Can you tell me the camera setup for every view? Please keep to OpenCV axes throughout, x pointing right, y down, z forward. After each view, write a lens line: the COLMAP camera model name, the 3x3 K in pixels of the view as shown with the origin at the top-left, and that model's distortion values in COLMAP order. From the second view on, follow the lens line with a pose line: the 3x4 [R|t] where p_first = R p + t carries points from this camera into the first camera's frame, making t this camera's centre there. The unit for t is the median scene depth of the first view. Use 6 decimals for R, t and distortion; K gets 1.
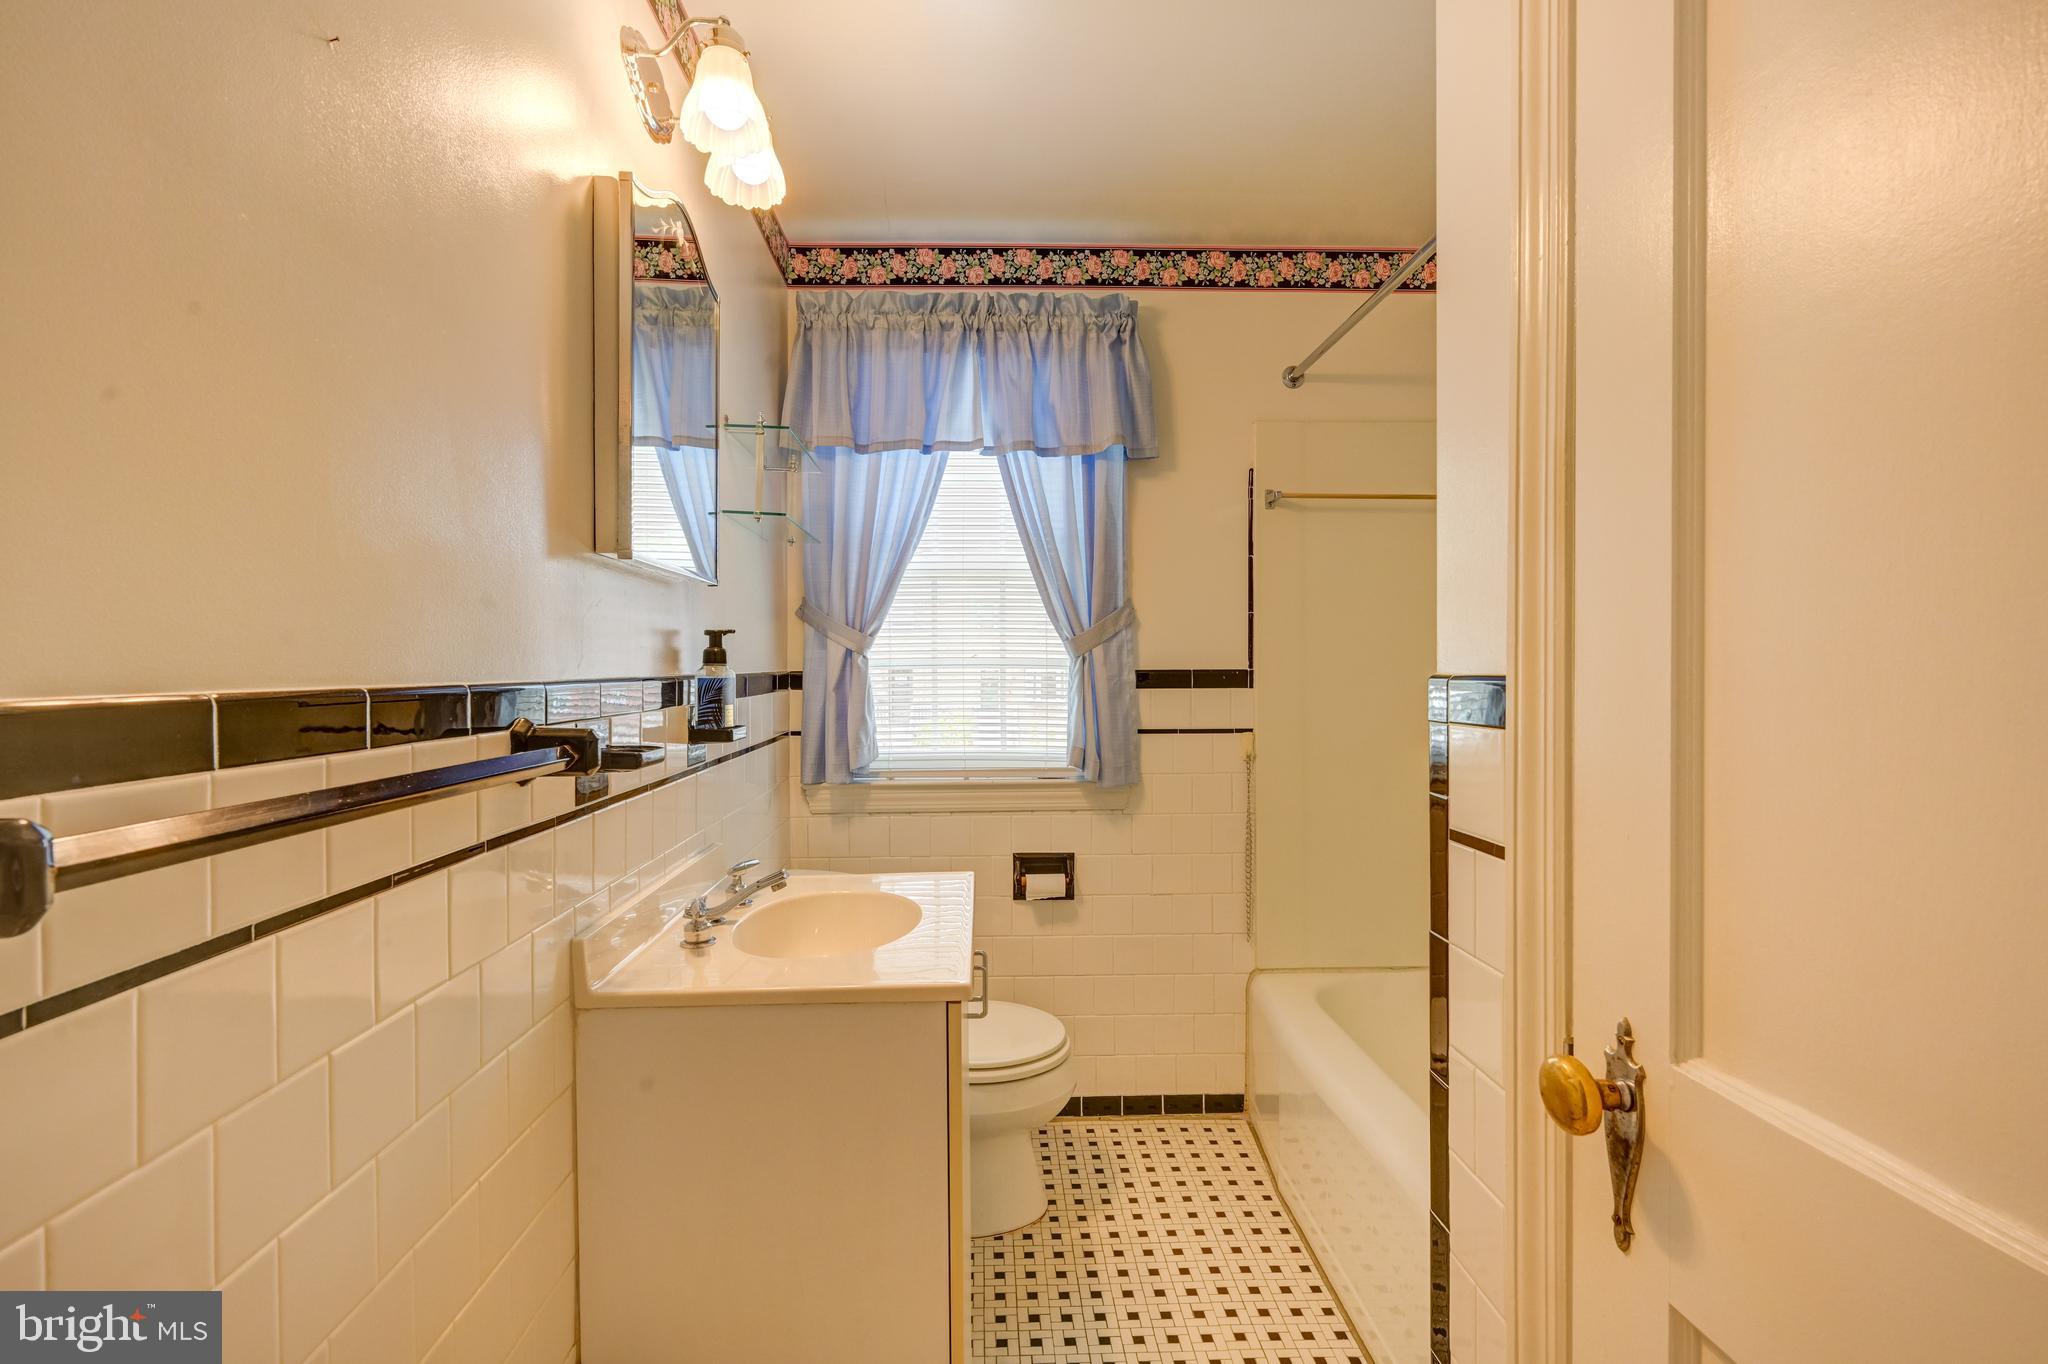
lens RADIAL K [[953.8, 0, 1024.0], [0, 953.8, 682.0], [0, 0, 1]] dist [0.000859, 0.000207]
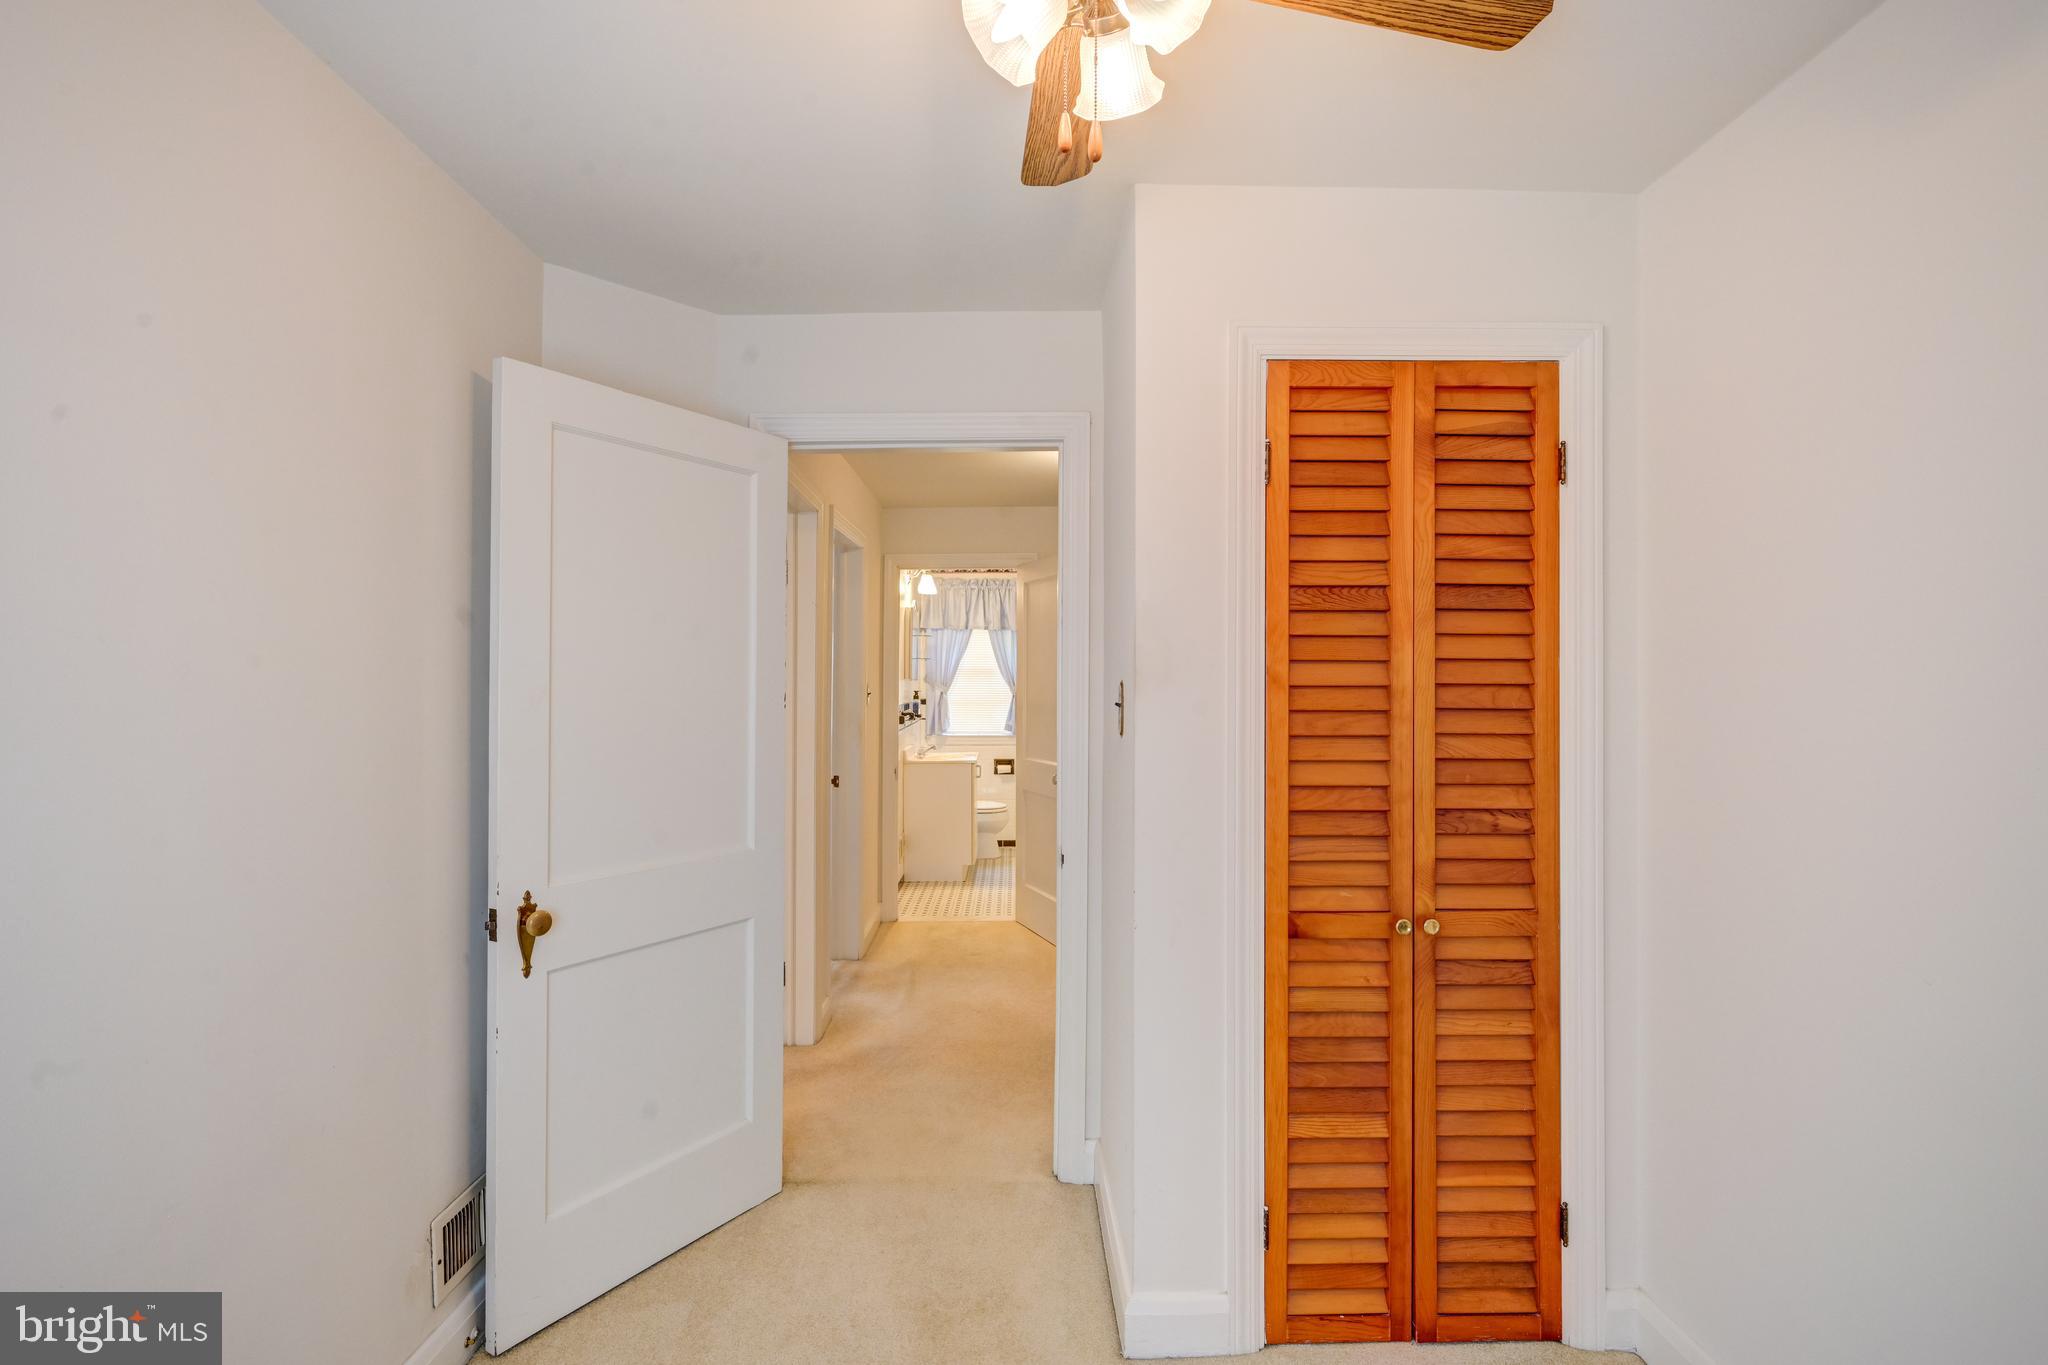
lens RADIAL K [[953.8, 0, 1024.0], [0, 953.8, 682.5], [0, 0, 1]] dist [0.000859, 0.000207]
pose [[0.999475, 0.006215, -0.031798, 0.191237], [-0.006481, 0.999945, -0.008245, -0.040918], [0.031745, 0.008447, 0.999460, -2.165264]]
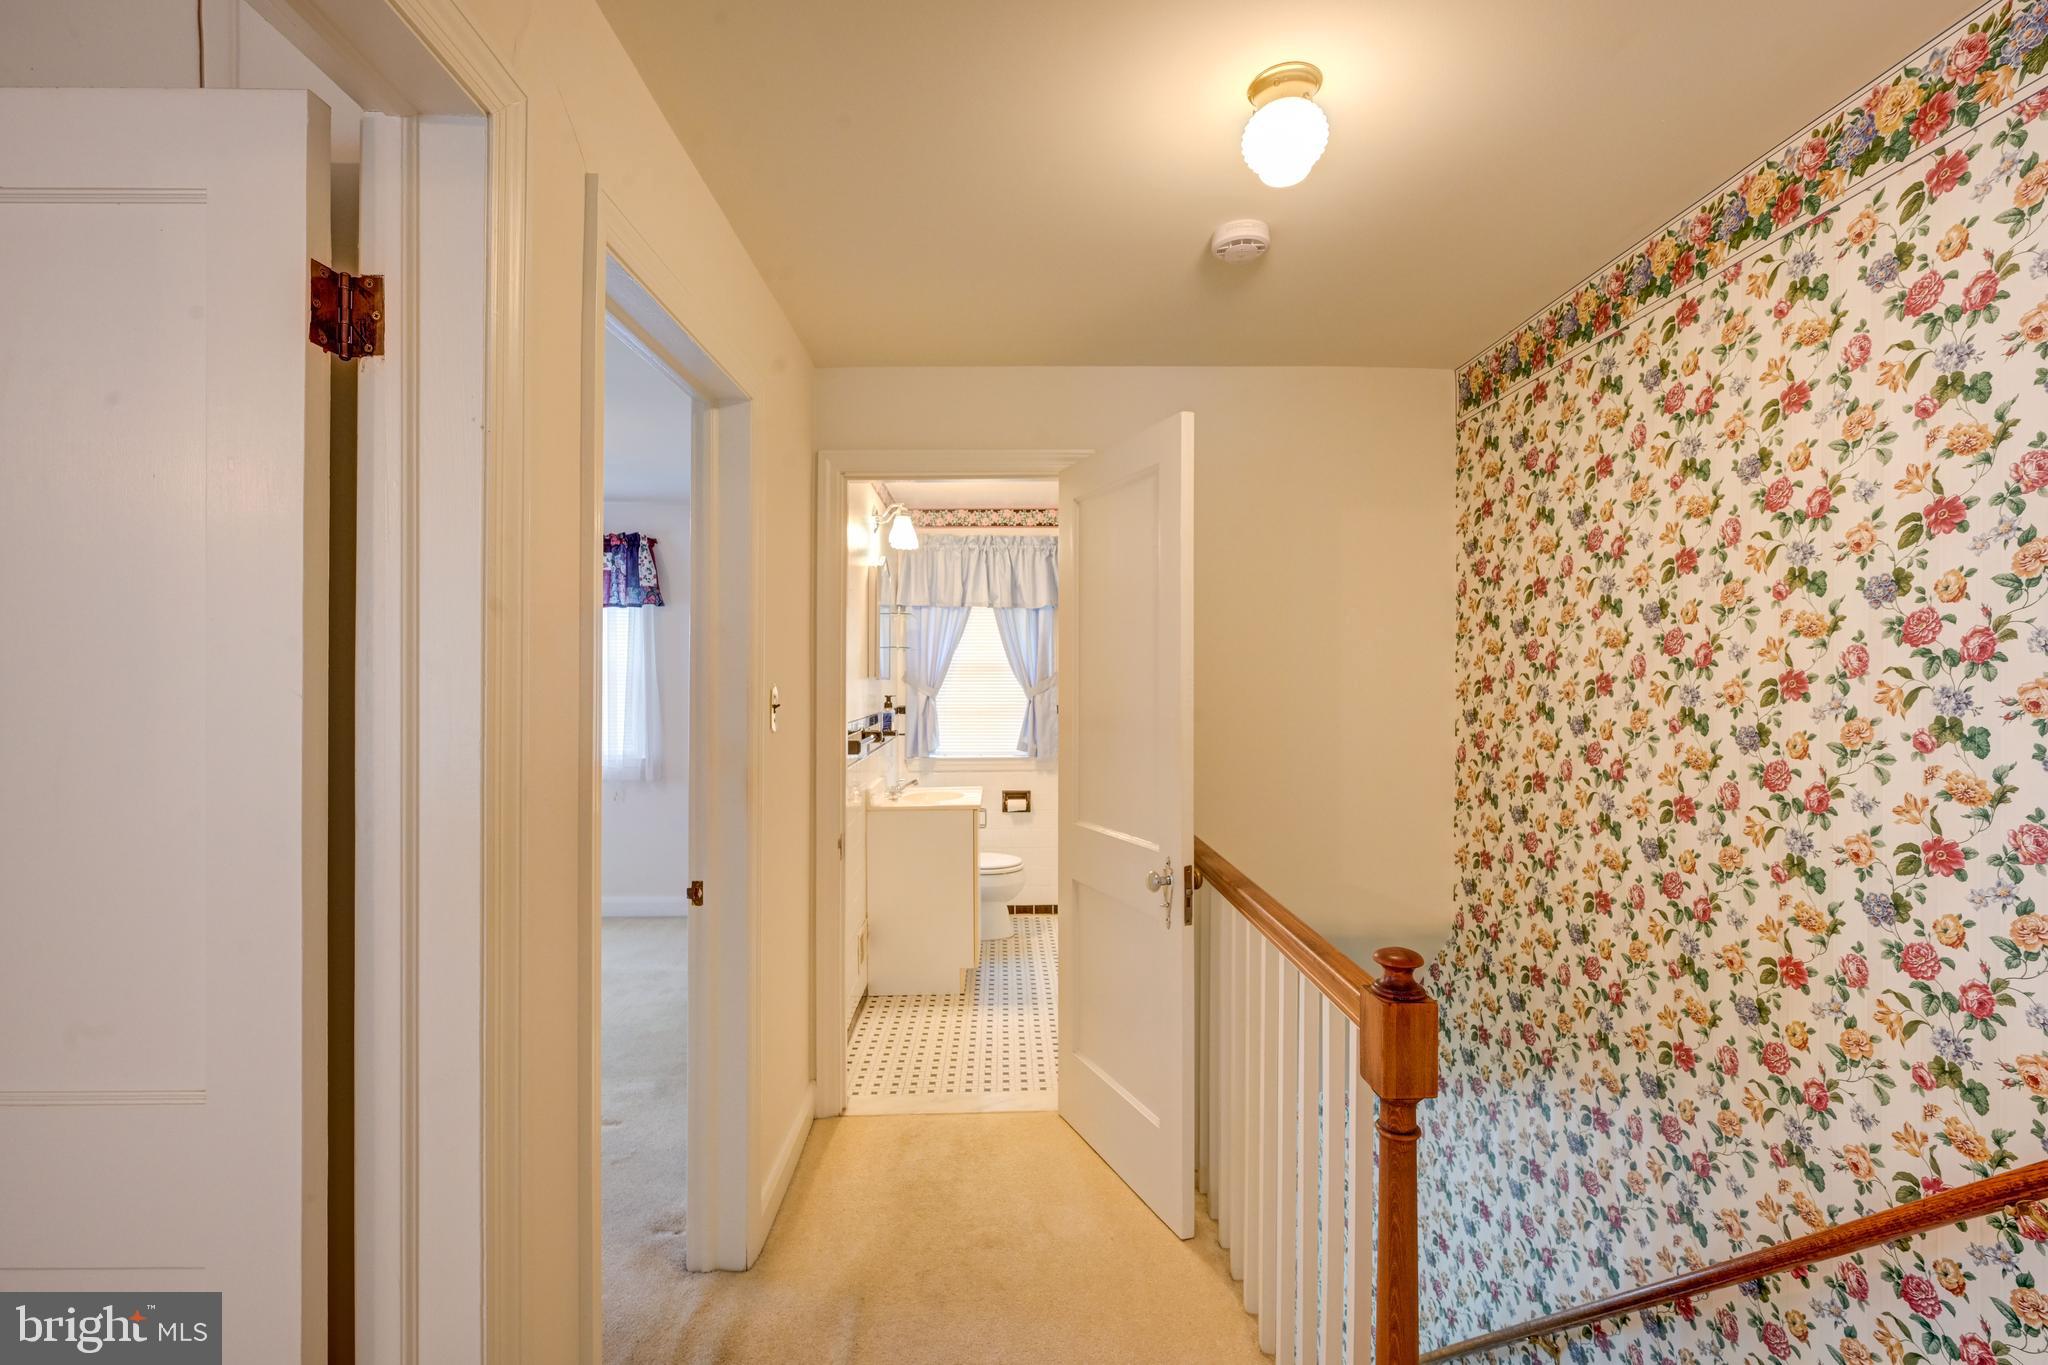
lens RADIAL K [[931.8, 0, 1024.0], [0, 931.8, 682.5], [0, 0, 1]] dist [0.000942, 0.000286]
pose [[0.999792, 0.002873, -0.020198, 0.084978], [-0.003026, 0.999967, -0.007564, -0.050030], [0.020175, 0.007624, 0.999767, -1.168470]]
